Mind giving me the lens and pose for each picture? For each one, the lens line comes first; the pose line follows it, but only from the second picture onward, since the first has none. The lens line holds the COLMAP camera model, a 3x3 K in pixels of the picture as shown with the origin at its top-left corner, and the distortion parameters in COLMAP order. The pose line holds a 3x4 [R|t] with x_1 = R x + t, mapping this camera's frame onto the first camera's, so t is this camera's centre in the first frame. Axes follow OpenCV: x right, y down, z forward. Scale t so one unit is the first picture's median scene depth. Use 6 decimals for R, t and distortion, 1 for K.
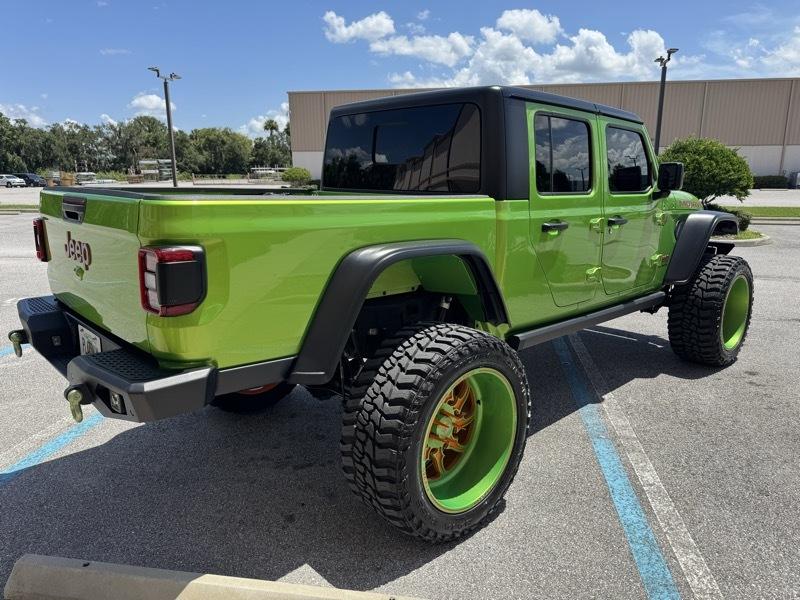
lens RADIAL K [[559.2, 0, 403.9], [0, 559.2, 297.7], [0, 0, 1]] dist [0.073323, -0.092547]
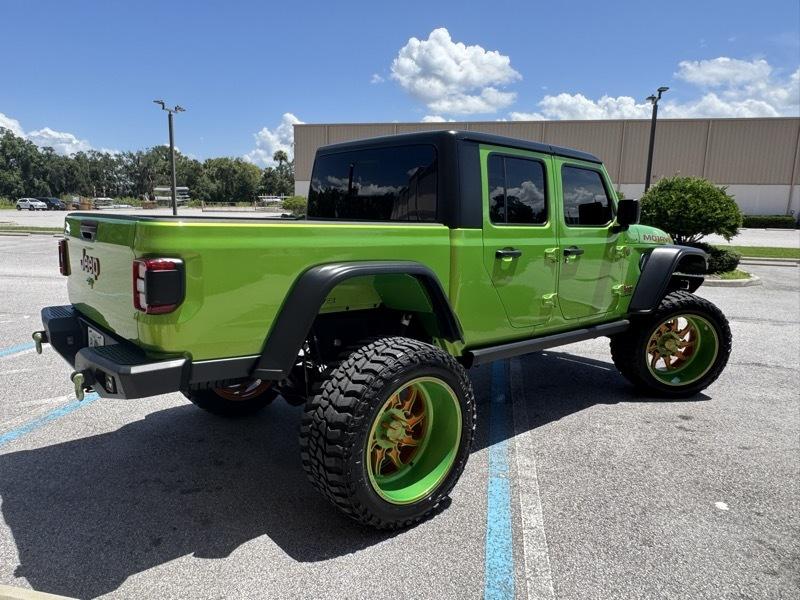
lens RADIAL K [[564.9, 0, 373.5], [0, 564.9, 297.3], [0, 0, 1]] dist [0.002597, 0.003966]
pose [[0.997771, 0.030108, -0.059545, 0.069511], [-0.033244, 0.998072, -0.052406, 0.023119], [0.057852, 0.054269, 0.996849, -0.104718]]
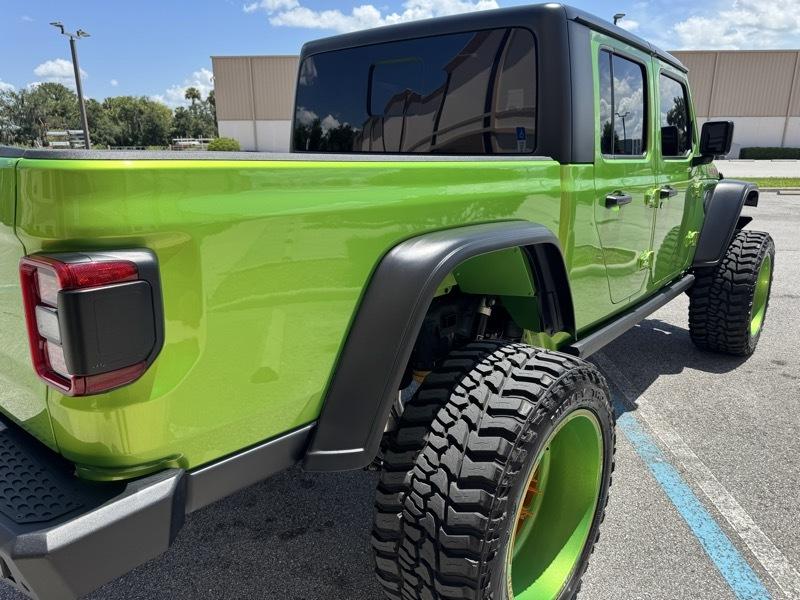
lens RADIAL K [[565.9, 0, 400.0], [0, 565.9, 300.0], [0, 0, 1]] dist [0.004390, 0.001761]
pose [[0.993790, -0.030776, 0.106931, -0.102945], [0.025451, 0.998384, 0.050819, -0.036183], [-0.108323, -0.047782, 0.992967, 0.250683]]
